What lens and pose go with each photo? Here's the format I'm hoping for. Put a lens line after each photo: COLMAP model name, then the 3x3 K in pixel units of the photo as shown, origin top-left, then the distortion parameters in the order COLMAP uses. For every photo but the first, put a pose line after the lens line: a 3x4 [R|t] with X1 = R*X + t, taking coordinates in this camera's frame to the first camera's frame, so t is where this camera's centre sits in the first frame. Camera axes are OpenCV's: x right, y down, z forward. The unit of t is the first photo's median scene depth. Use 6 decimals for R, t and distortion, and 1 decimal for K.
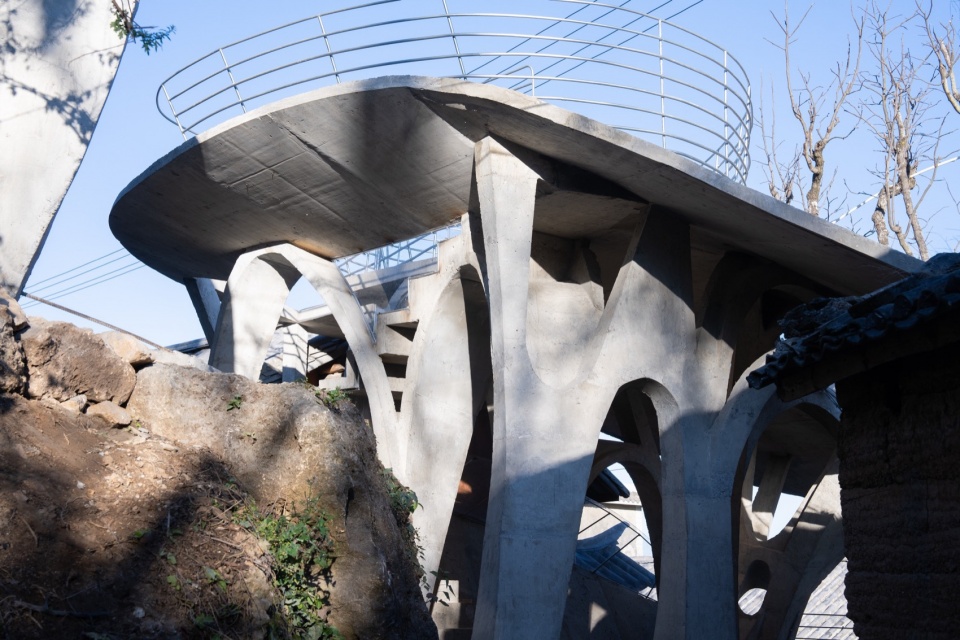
lens RADIAL K [[1664.7, 0, 480.0], [0, 1664.7, 320.0], [0, 0, 1]] dist [0.312937, -0.031328]
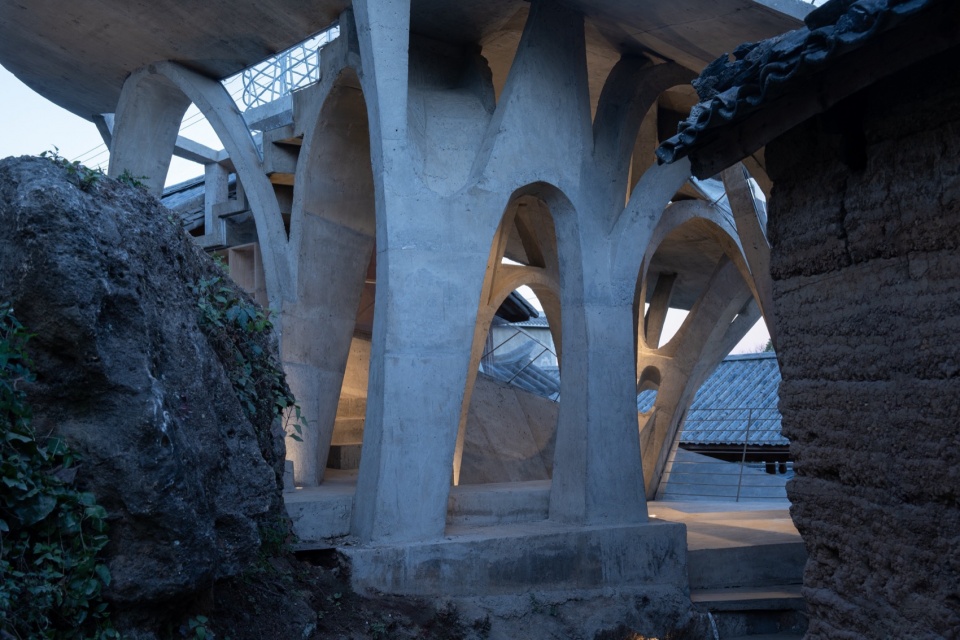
lens RADIAL K [[1133.8, 0, 480.0], [0, 1133.8, 320.0], [0, 0, 1]] dist [0.114683, -0.004048]
pose [[0.999015, -0.035984, 0.025974, 0.048665], [0.033259, 0.994568, 0.098631, 0.050288], [-0.029382, -0.097670, 0.994785, 0.383201]]
